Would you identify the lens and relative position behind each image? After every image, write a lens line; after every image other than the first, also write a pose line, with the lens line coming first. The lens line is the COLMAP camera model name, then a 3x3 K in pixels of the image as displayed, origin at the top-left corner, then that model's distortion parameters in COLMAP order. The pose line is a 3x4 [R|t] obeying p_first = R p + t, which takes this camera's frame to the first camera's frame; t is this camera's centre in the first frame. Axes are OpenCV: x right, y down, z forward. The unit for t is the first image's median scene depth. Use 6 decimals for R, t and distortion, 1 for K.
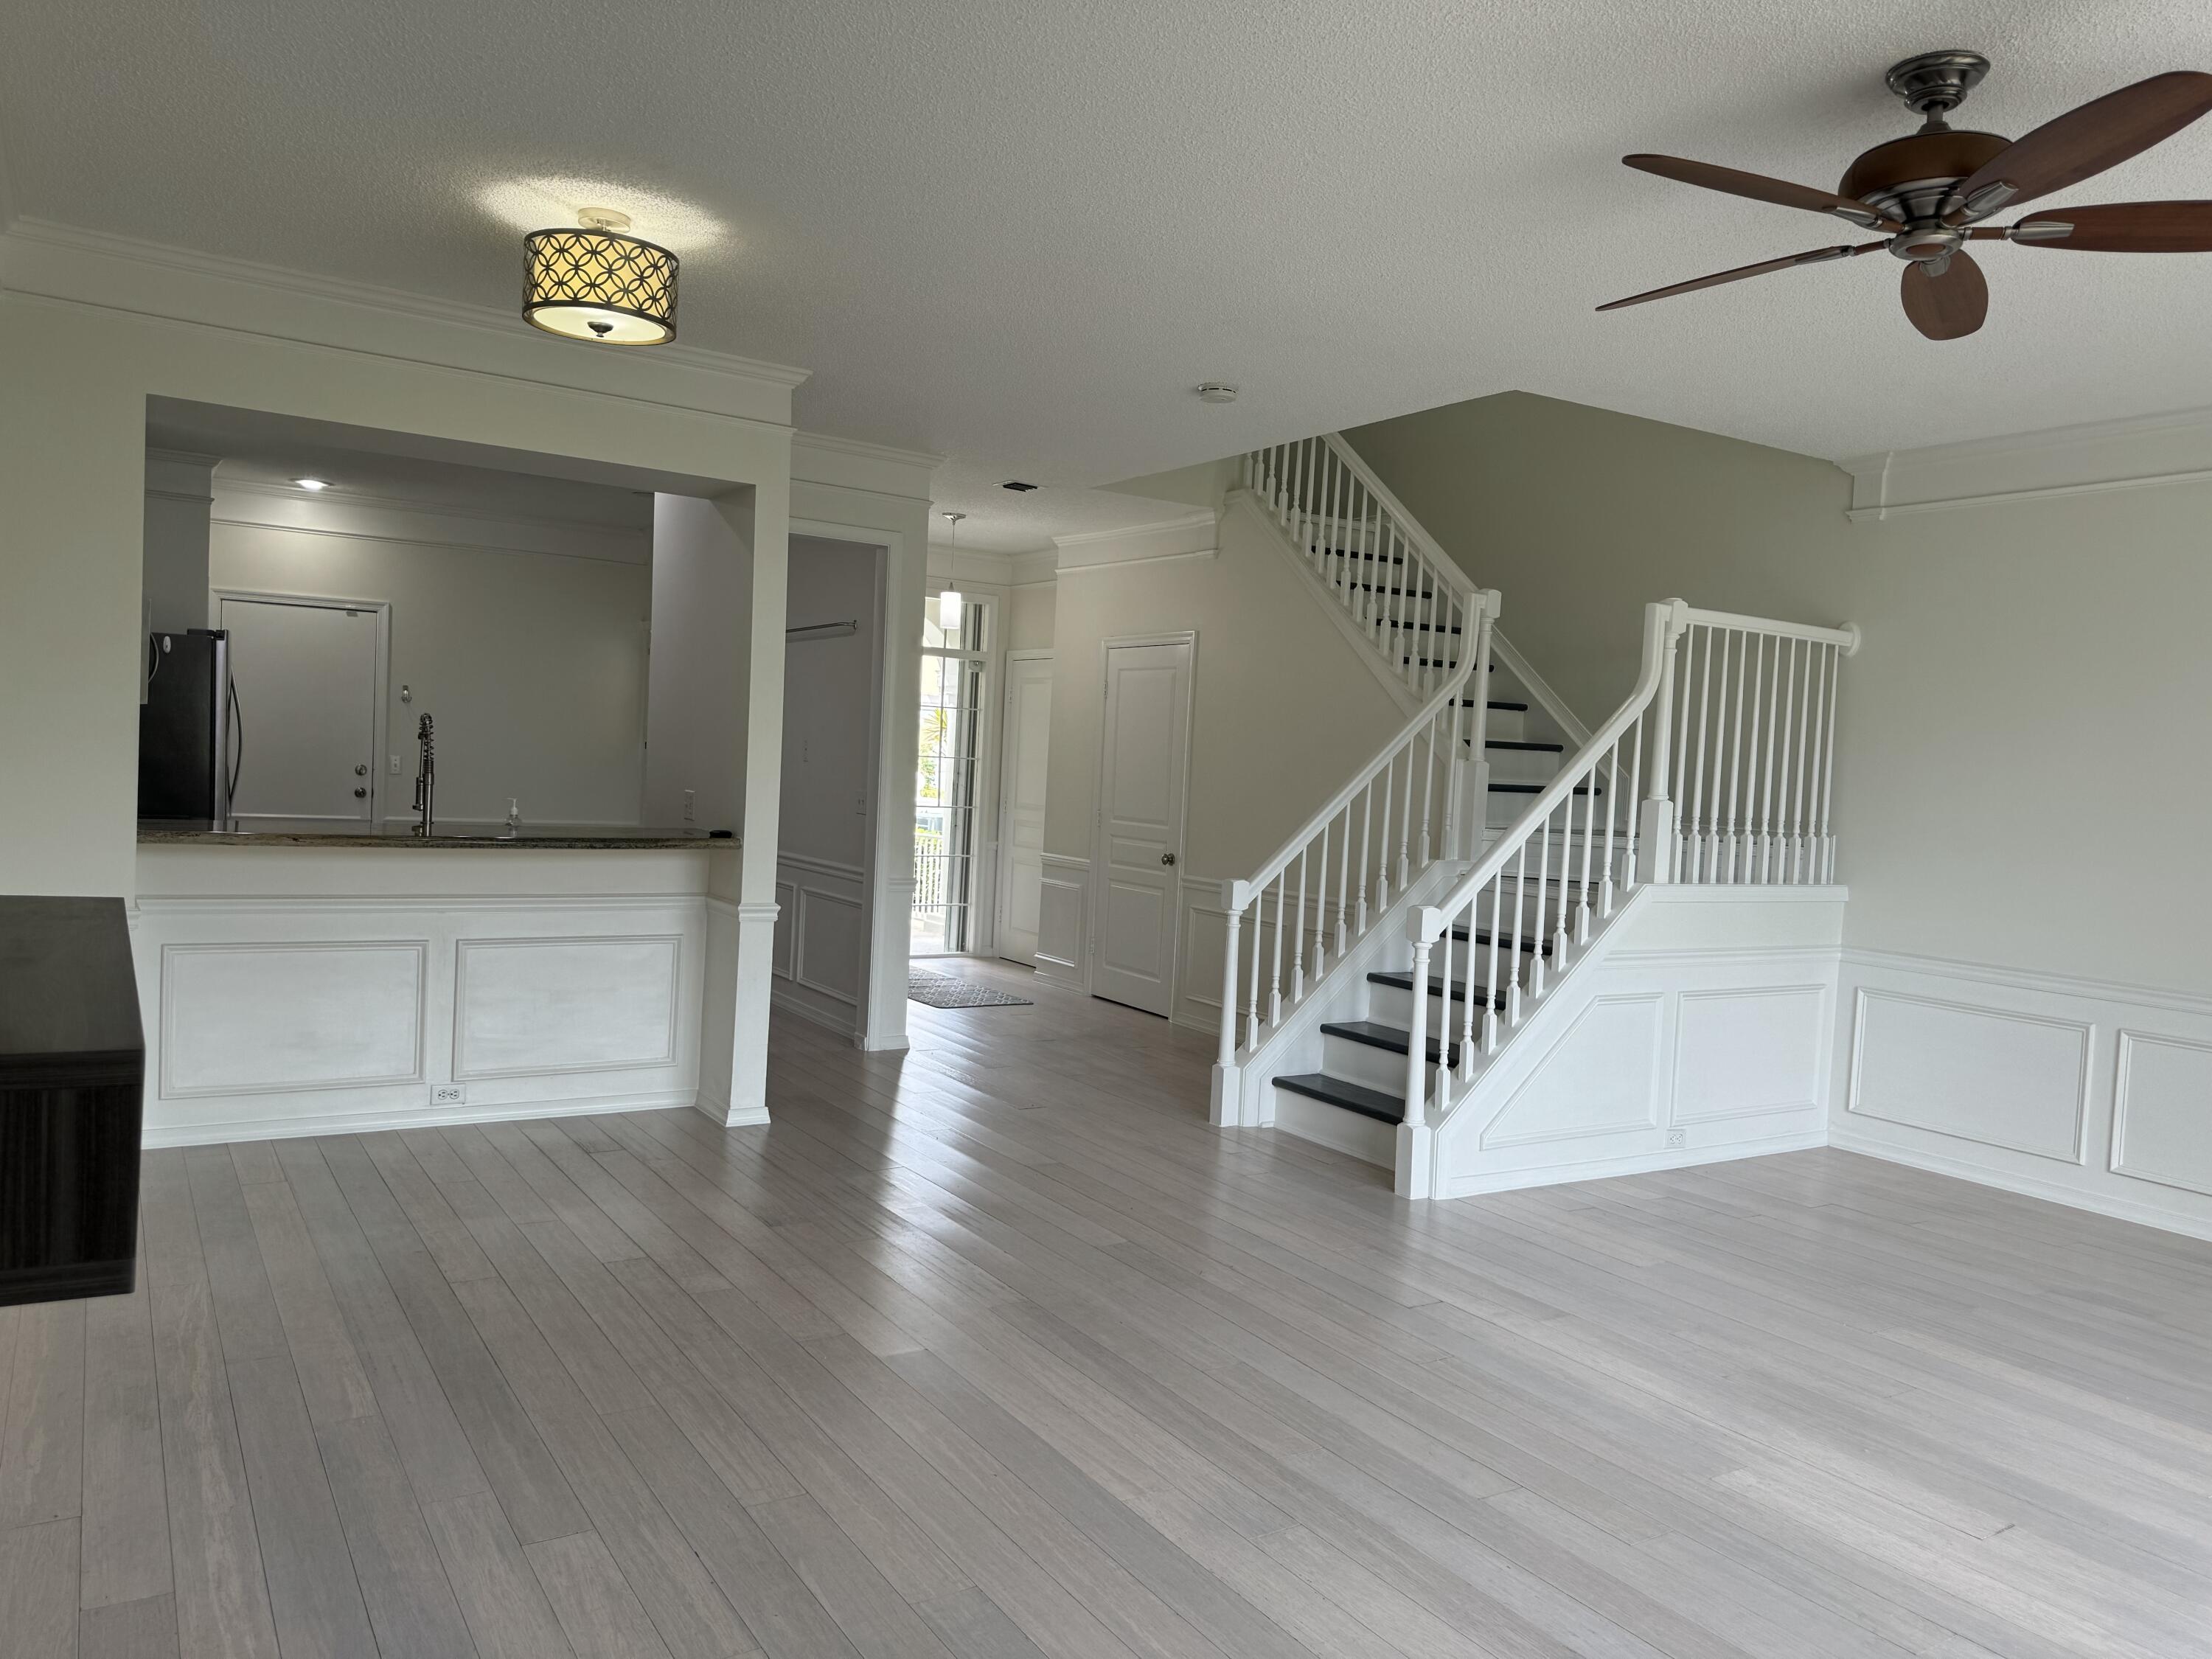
lens RADIAL K [[1561.7, 0, 1142.7], [0, 1561.7, 817.3], [0, 0, 1]] dist [0.054379, -0.030713]
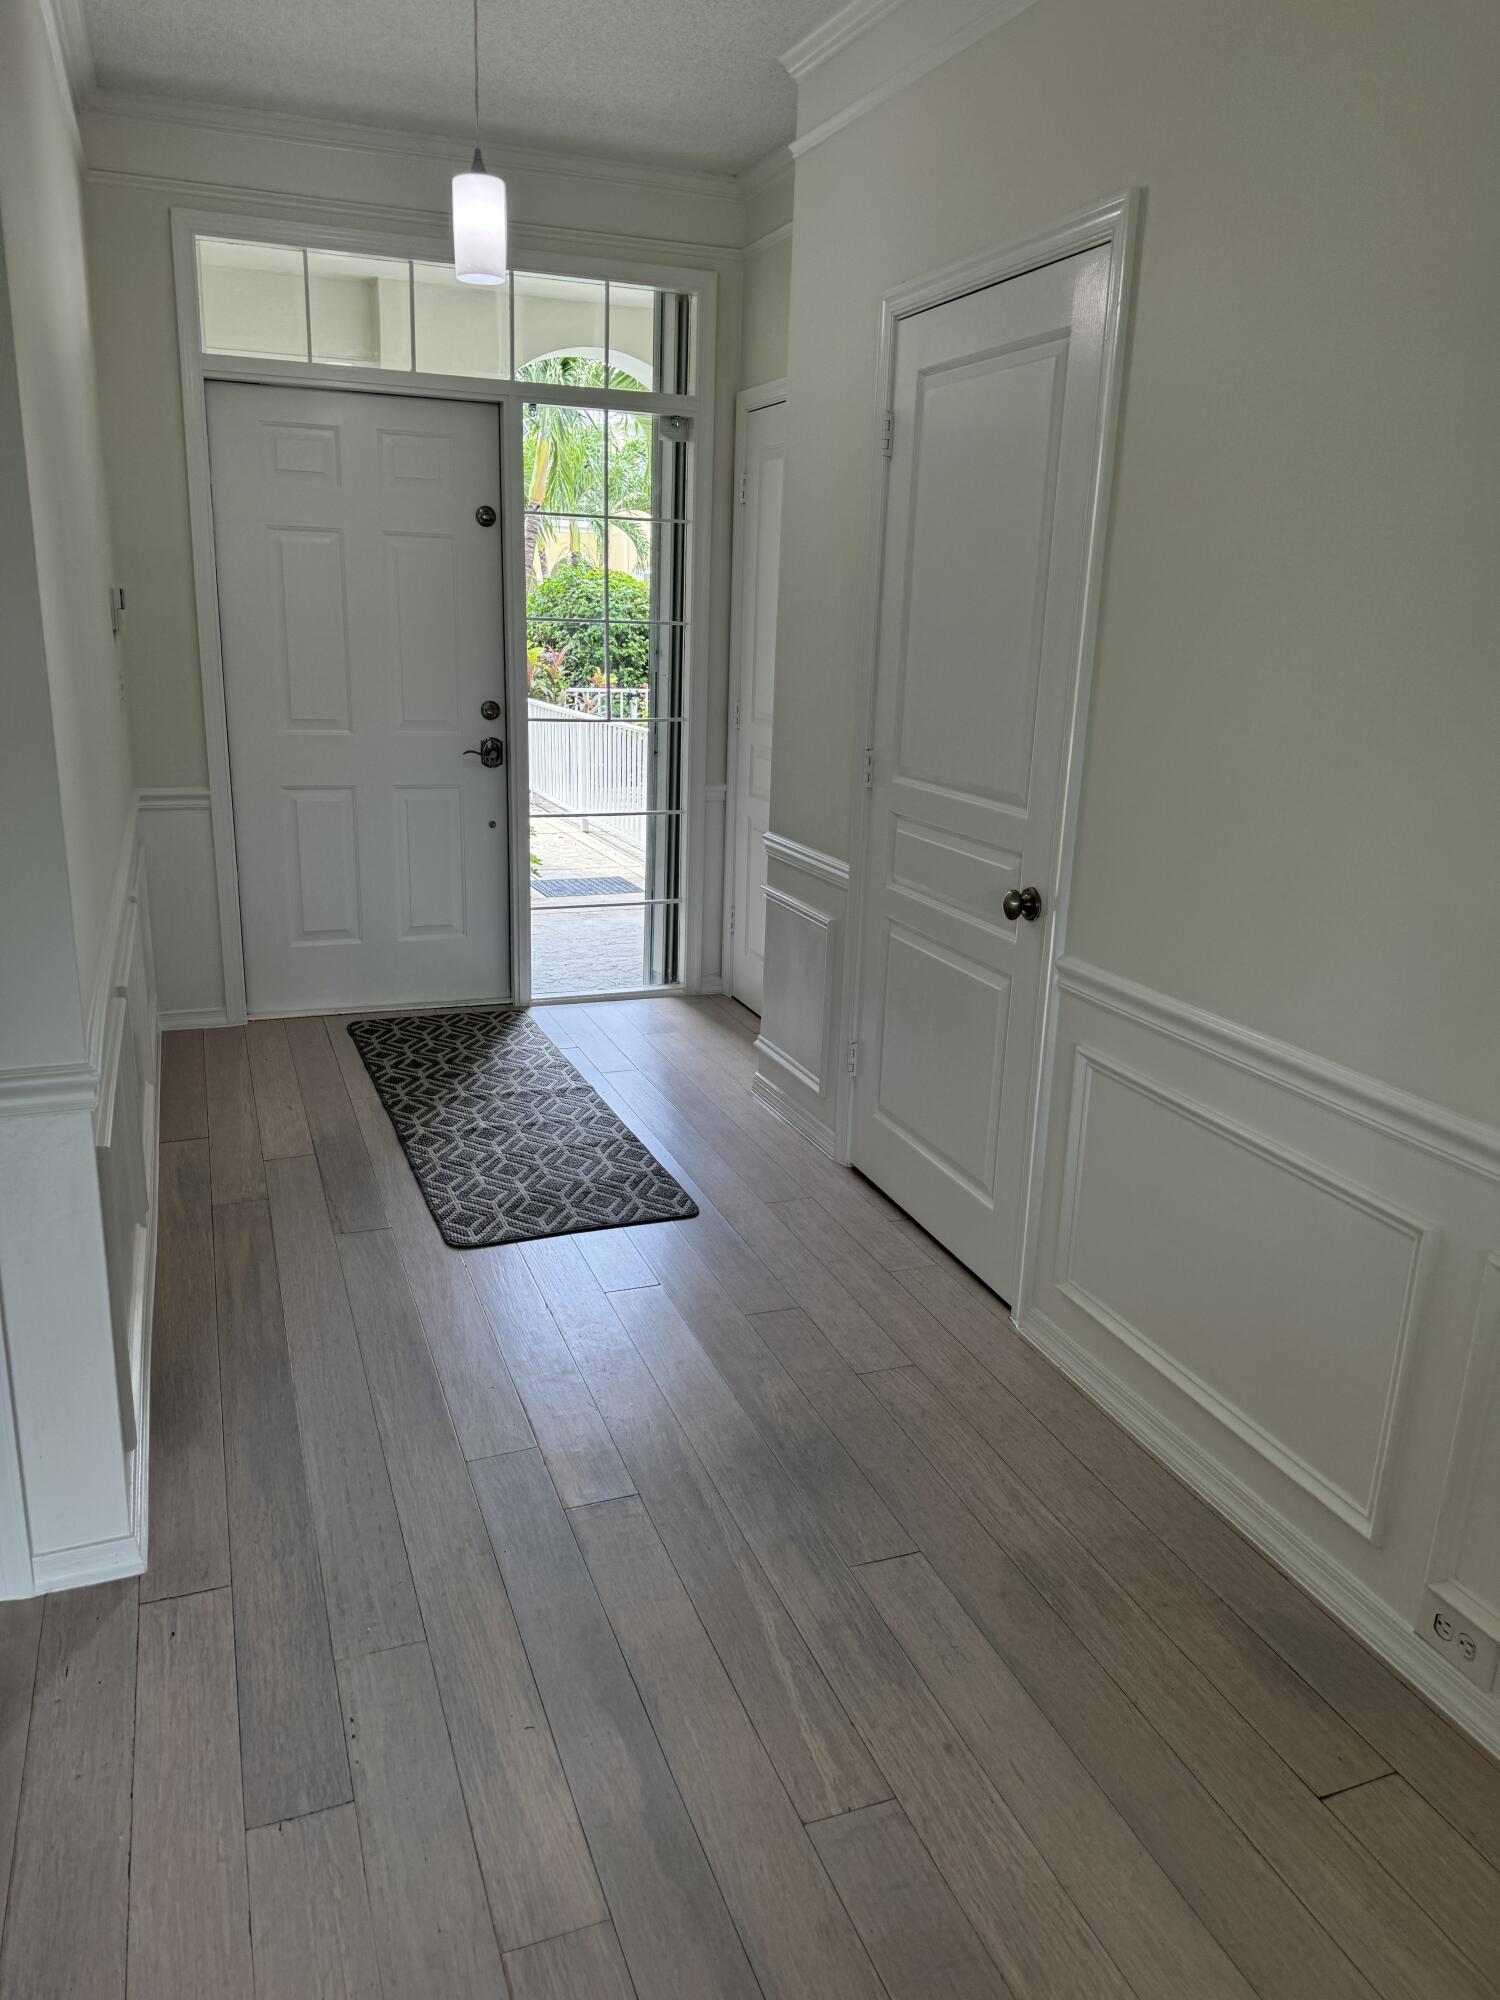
lens RADIAL K [[1412.0, 0, 766.5], [0, 1412.0, 998.9], [0, 0, 1]] dist [0.054379, -0.030713]
pose [[0.976373, 0.039040, -0.212535, 0.043027], [0.010843, 0.973455, 0.228621, -0.042542], [0.215819, -0.225524, 0.950032, 0.976025]]
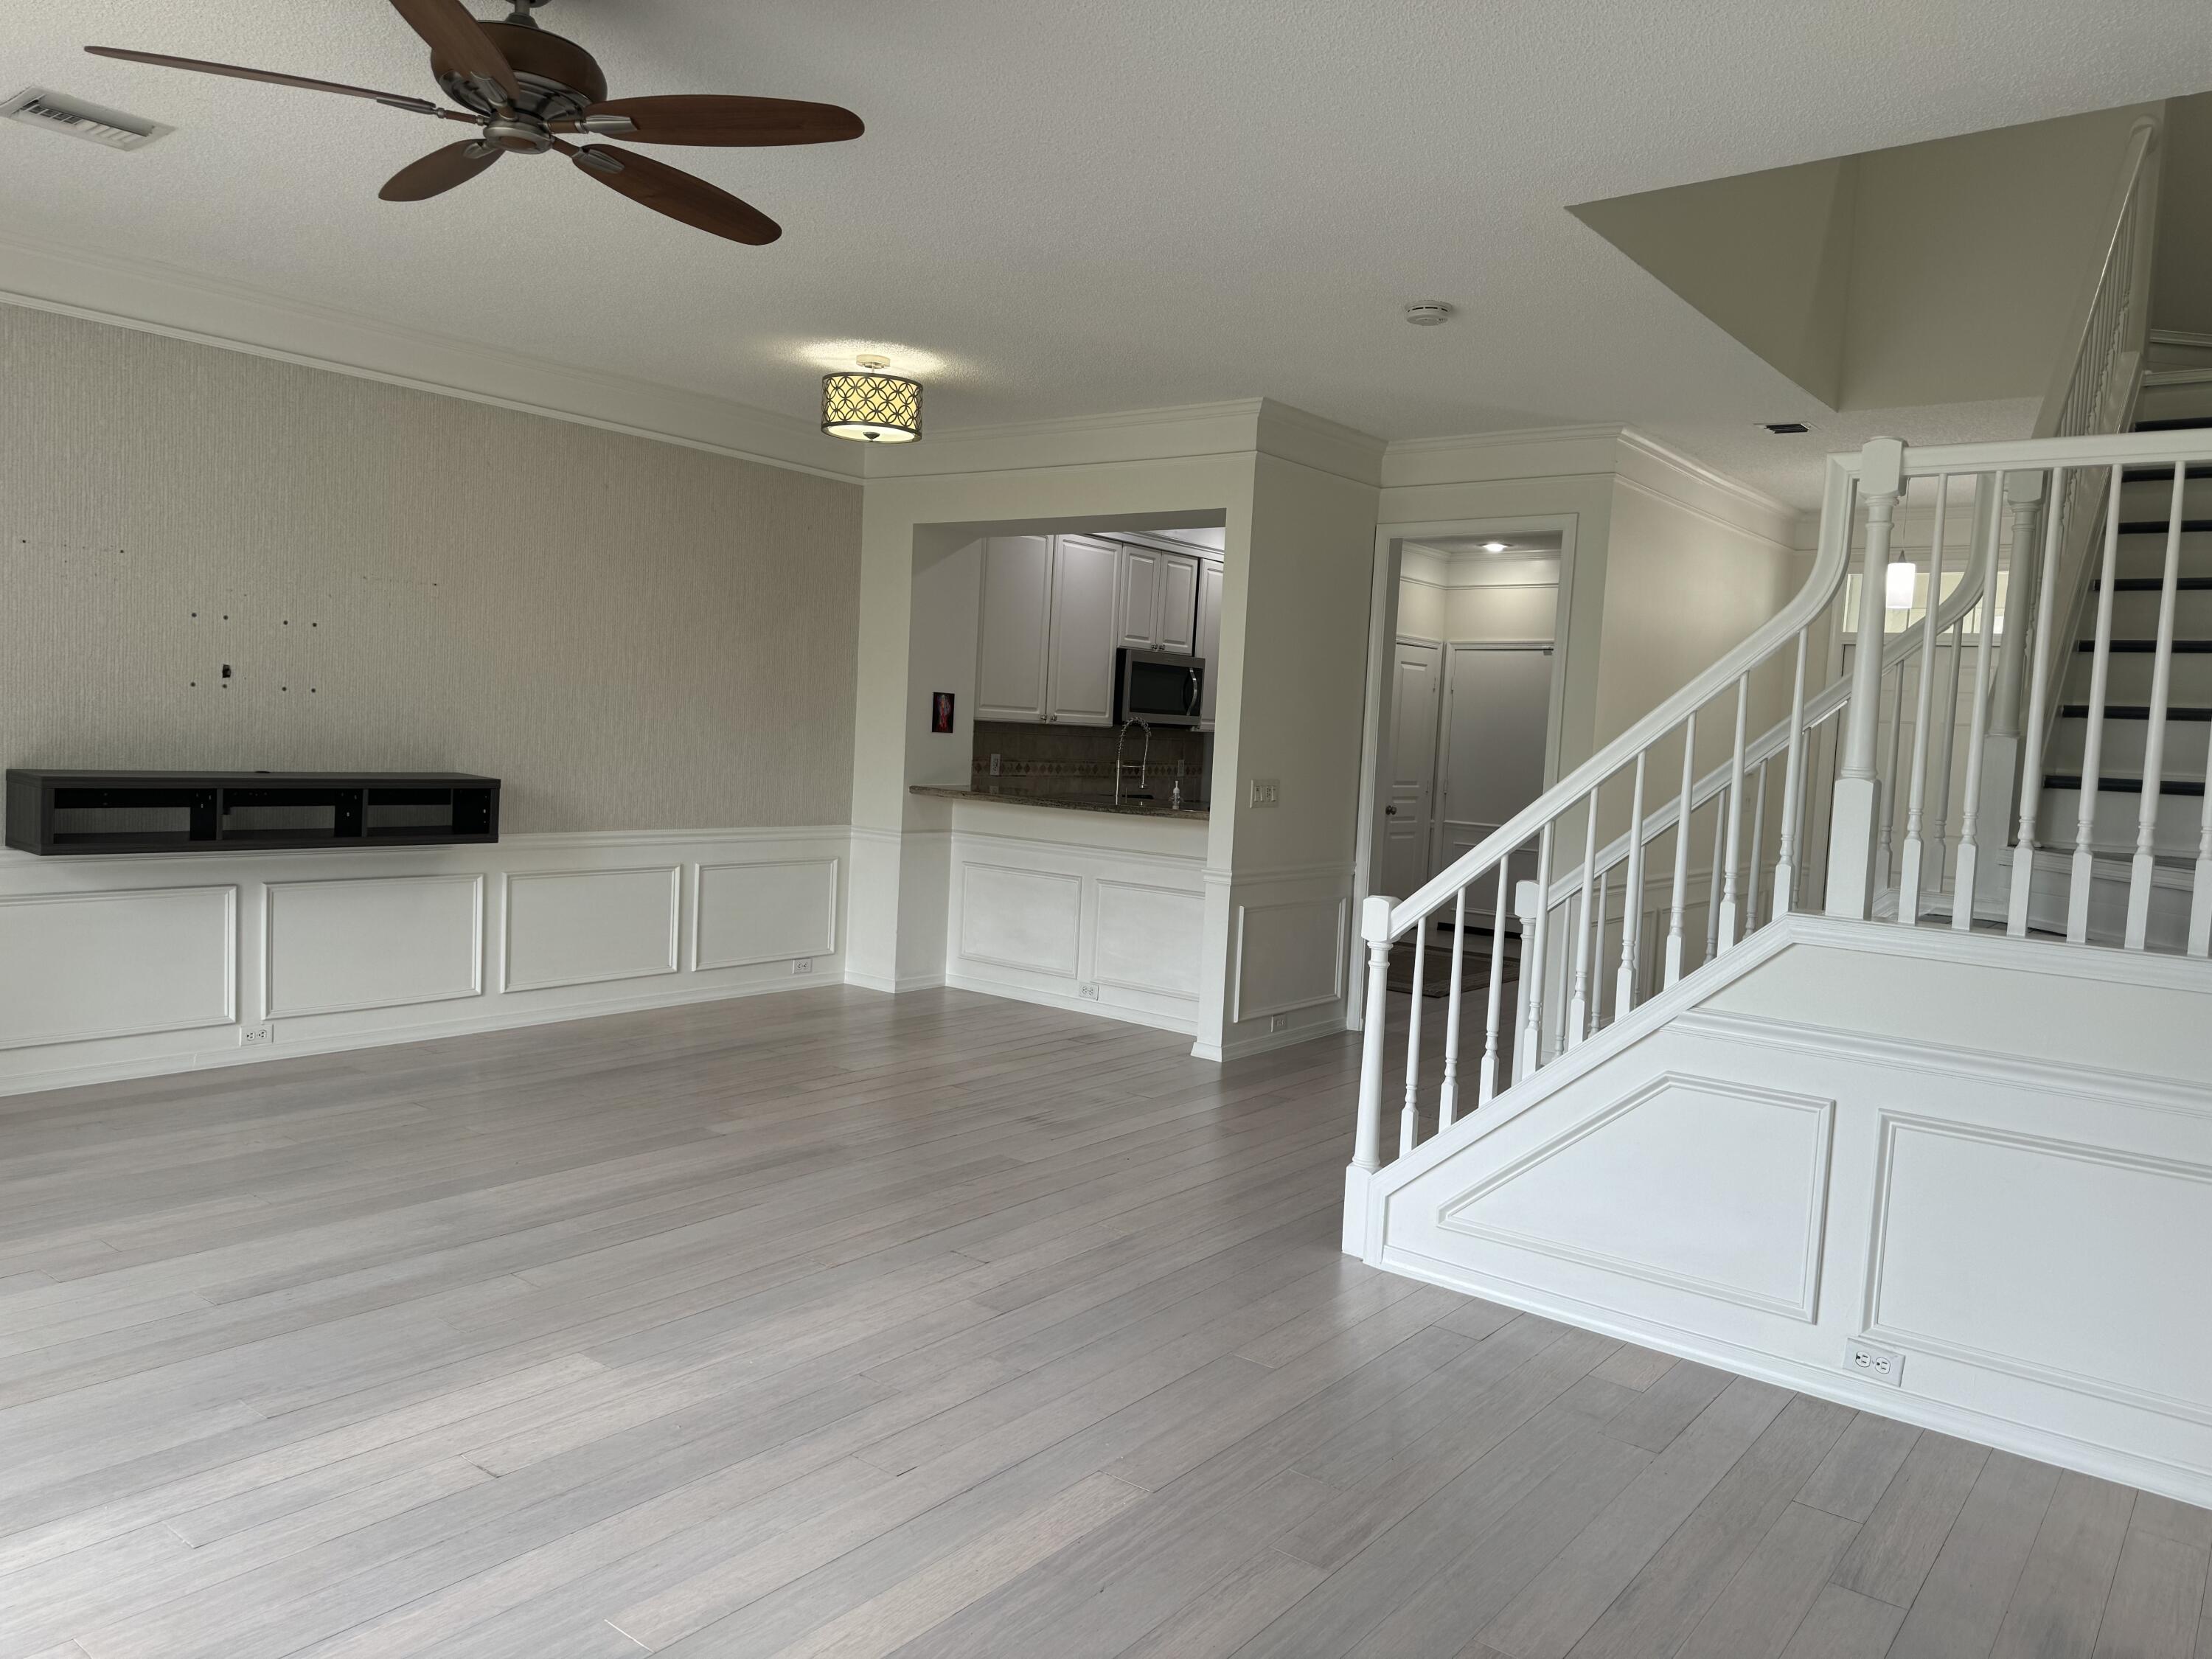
lens RADIAL K [[1561.7, 0, 1097.4], [0, 1561.7, 836.2], [0, 0, 1]] dist [0.054379, -0.030713]
pose [[0.311158, 0.032079, -0.949817, 0.813383], [-0.068572, 0.997583, 0.011229, 0.024557], [0.947881, 0.061637, 0.312606, 0.551723]]
